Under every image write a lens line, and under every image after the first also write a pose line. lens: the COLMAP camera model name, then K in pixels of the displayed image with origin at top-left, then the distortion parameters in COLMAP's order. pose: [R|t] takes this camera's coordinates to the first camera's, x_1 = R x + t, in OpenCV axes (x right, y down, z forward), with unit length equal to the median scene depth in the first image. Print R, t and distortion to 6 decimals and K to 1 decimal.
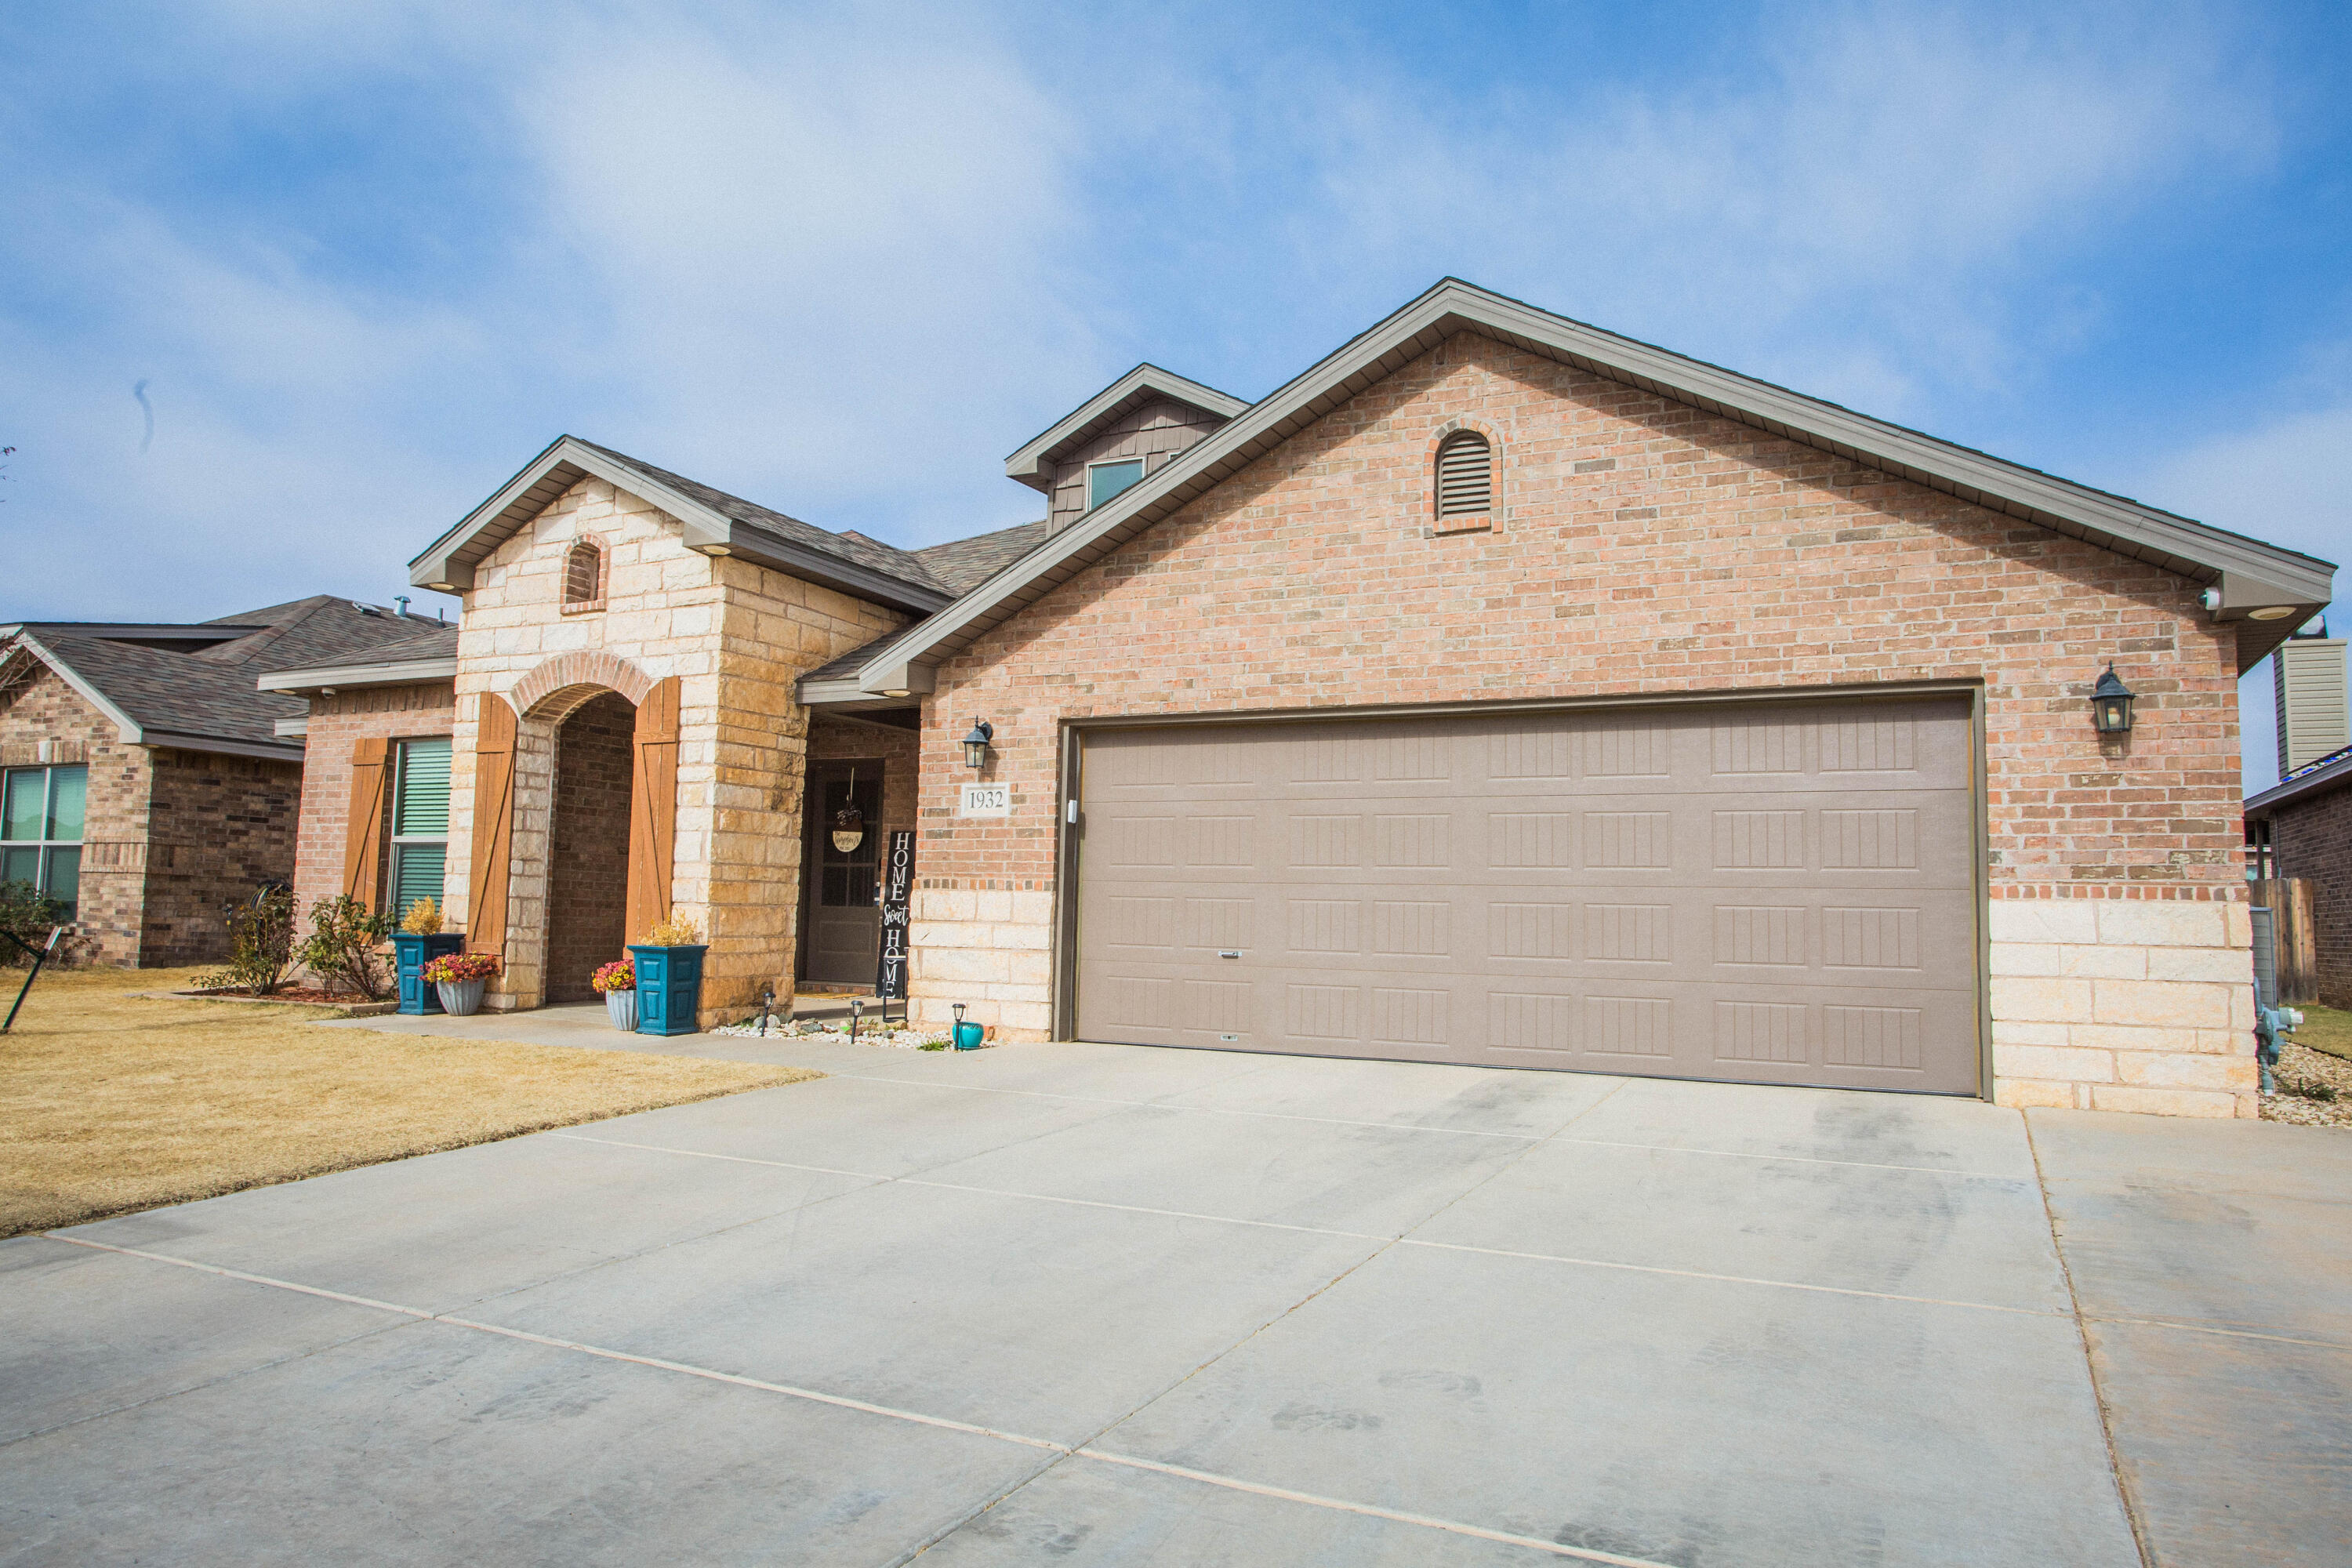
lens RADIAL K [[1538.5, 0, 1177.7], [0, 1538.5, 773.4], [0, 0, 1]] dist [0.001976, 0.001939]
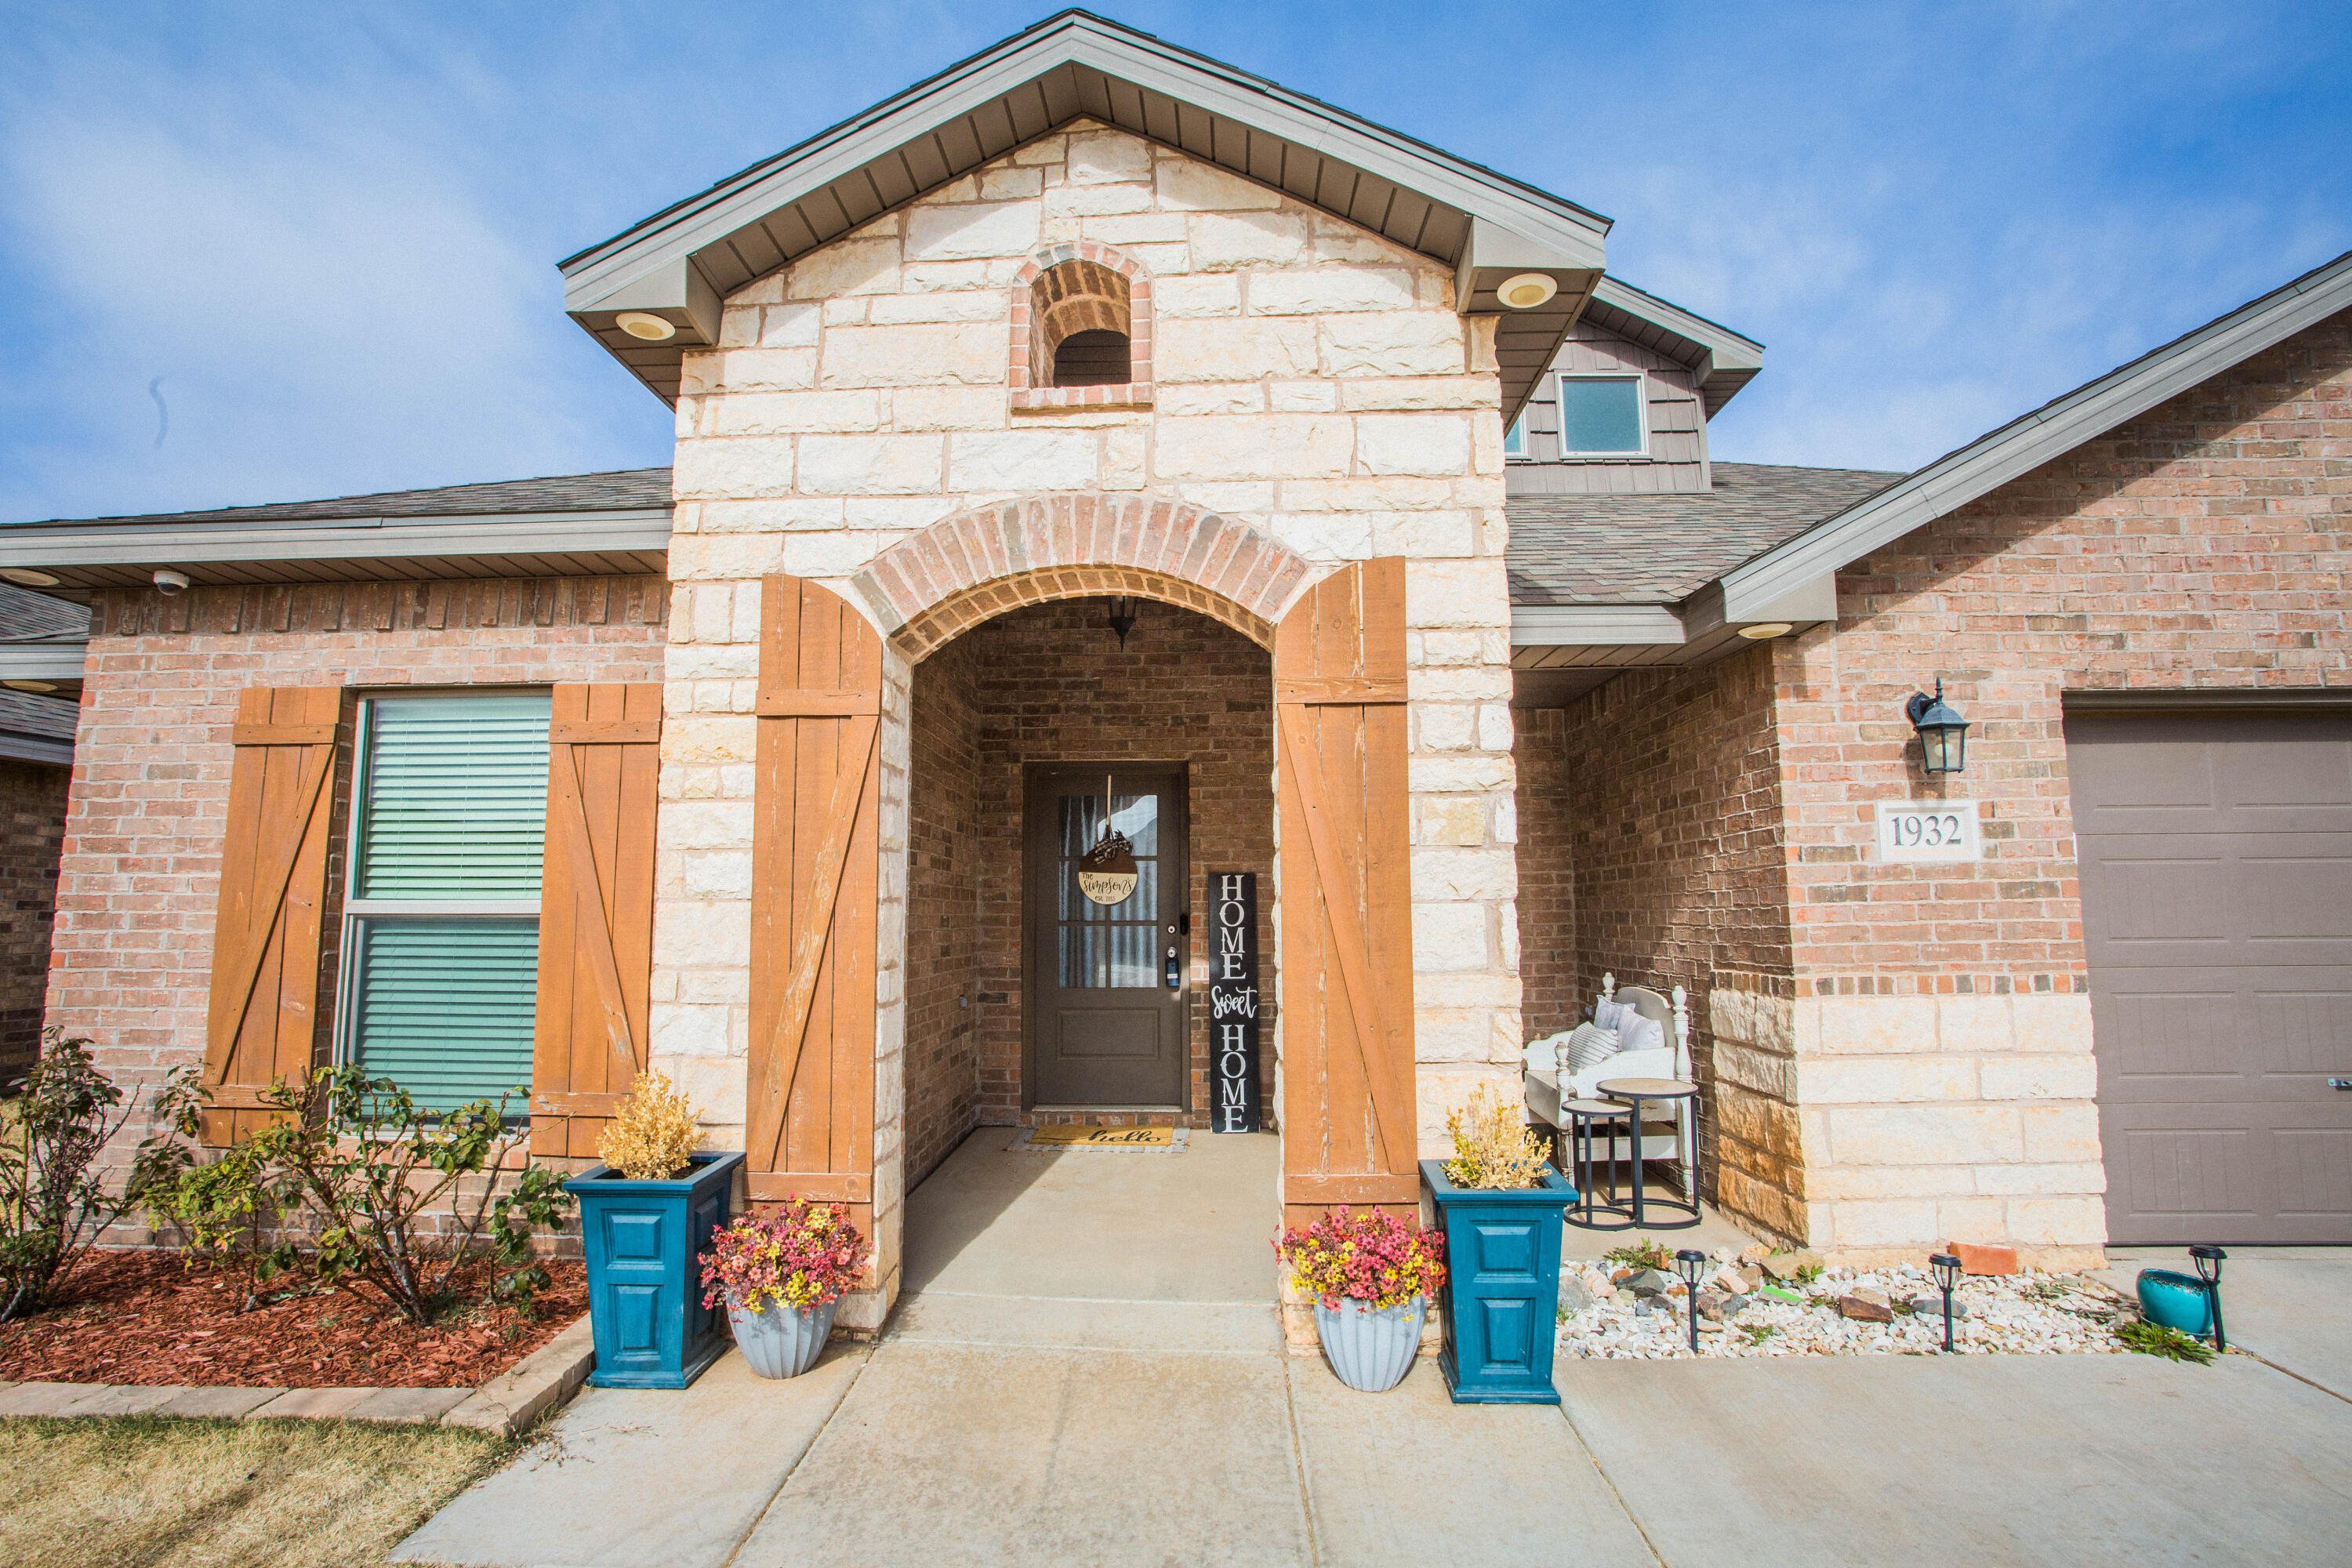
lens RADIAL K [[1150.6, 0, 1164.8], [0, 1150.6, 785.6], [0, 0, 1]] dist [-0.059134, 0.022276]
pose [[0.904655, 0.017590, 0.425781, -0.538359], [-0.012772, 0.999818, -0.014169, 0.009918], [-0.425953, 0.007380, 0.904715, 0.735516]]
